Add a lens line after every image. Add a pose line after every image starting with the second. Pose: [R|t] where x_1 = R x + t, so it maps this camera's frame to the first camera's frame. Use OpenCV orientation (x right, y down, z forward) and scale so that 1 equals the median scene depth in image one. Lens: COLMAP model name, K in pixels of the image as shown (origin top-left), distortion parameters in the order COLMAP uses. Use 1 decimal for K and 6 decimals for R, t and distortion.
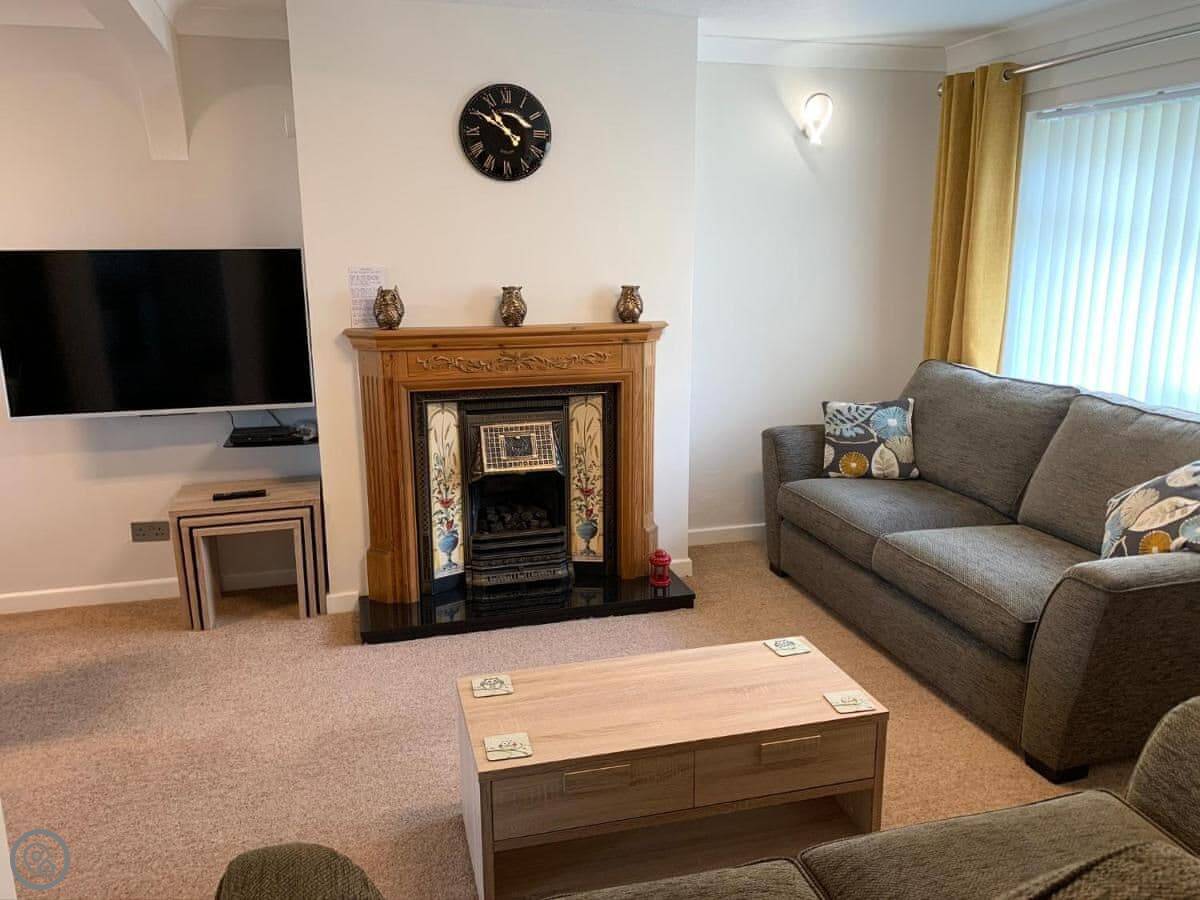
lens RADIAL K [[920.8, 0, 599.4], [0, 920.8, 449.9], [0, 0, 1]] dist [0.056081, -0.067771]
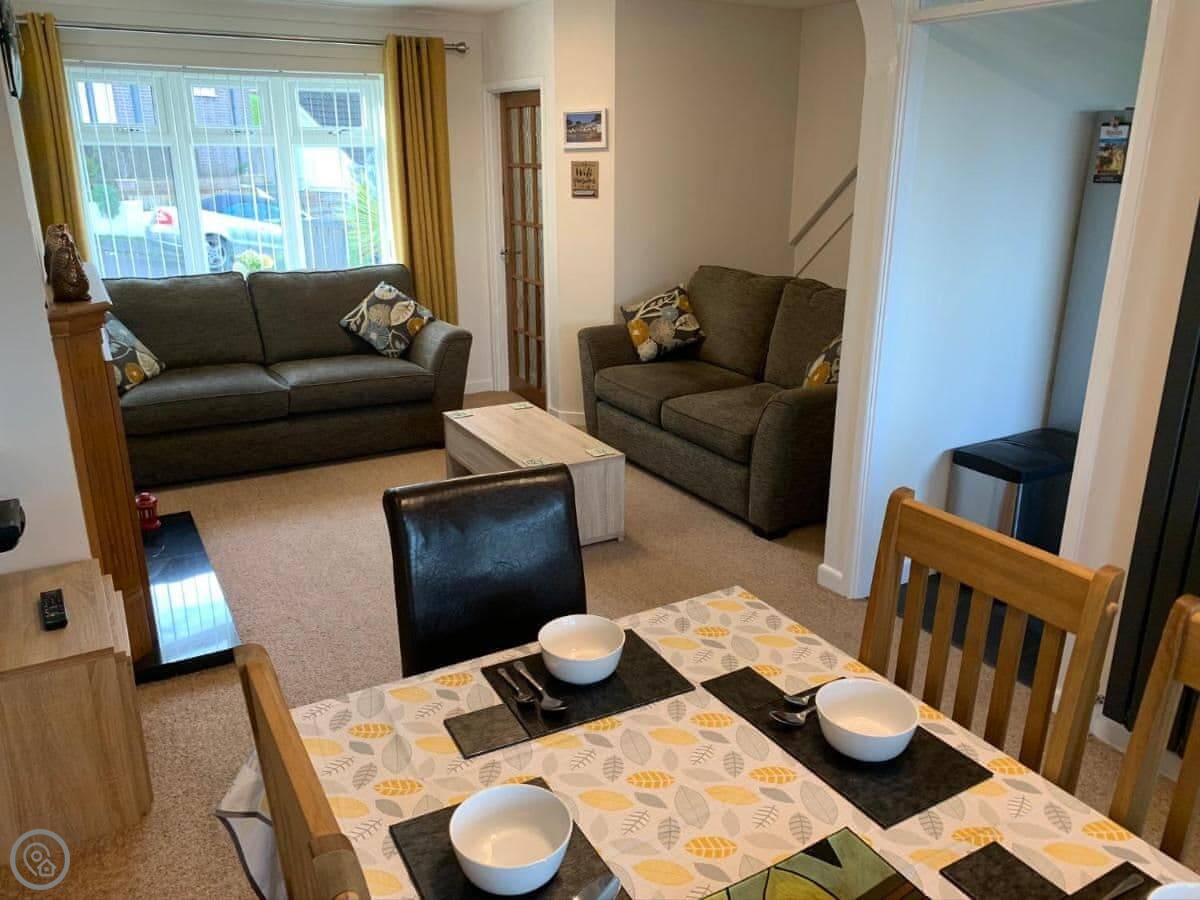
lens RADIAL K [[920.8, 0, 605.3], [0, 920.8, 461.6], [0, 0, 1]] dist [0.056081, -0.067771]
pose [[-0.230428, -0.307594, 0.923195, -1.016063], [0.217558, 0.908426, 0.356975, -0.180488], [-0.948457, 0.283106, -0.142407, 0.700006]]
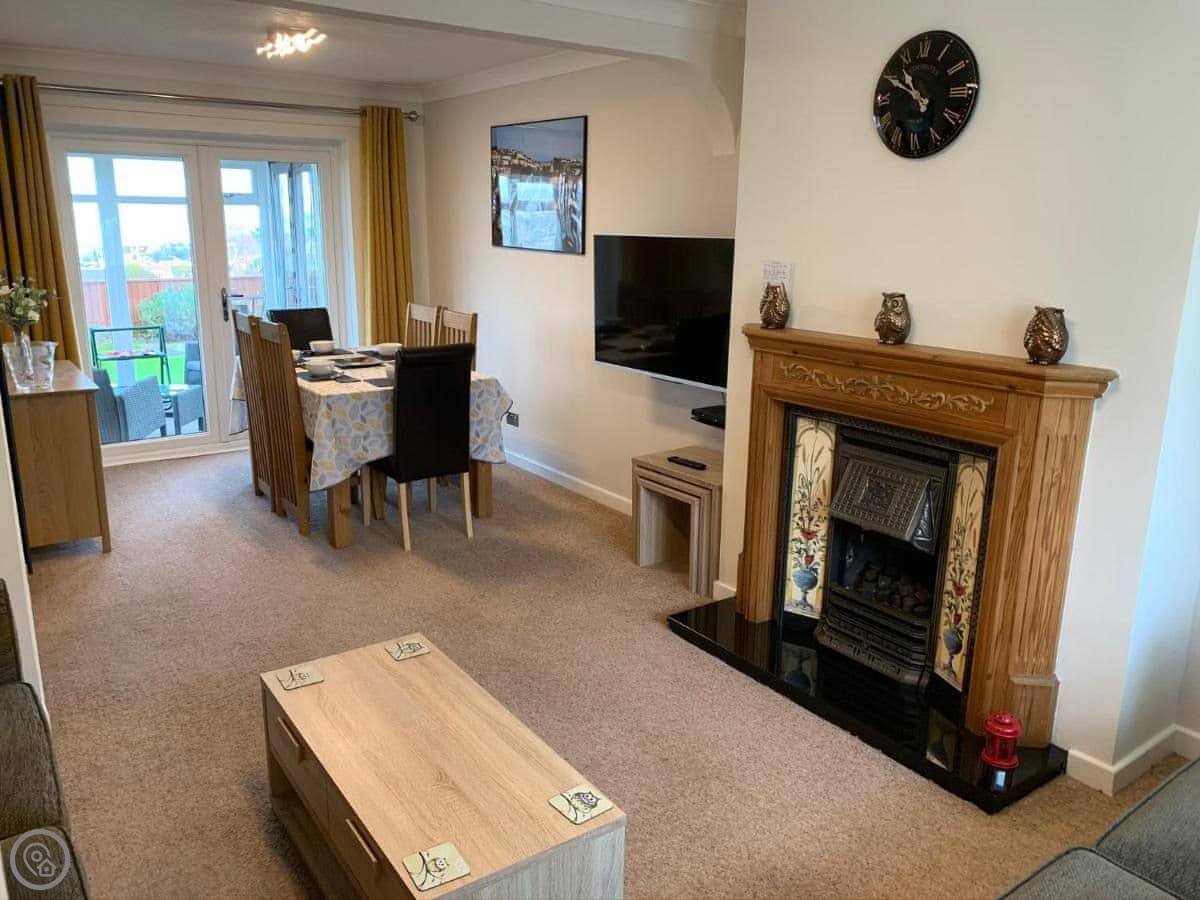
lens RADIAL K [[920.8, 0, 590.7], [0, 920.8, 438.7], [0, 0, 1]] dist [0.056081, -0.067771]
pose [[0.315105, 0.222882, -0.922514, 0.560213], [-0.219886, 0.962729, 0.157491, -0.122317], [0.923233, 0.153222, 0.352369, 0.490175]]
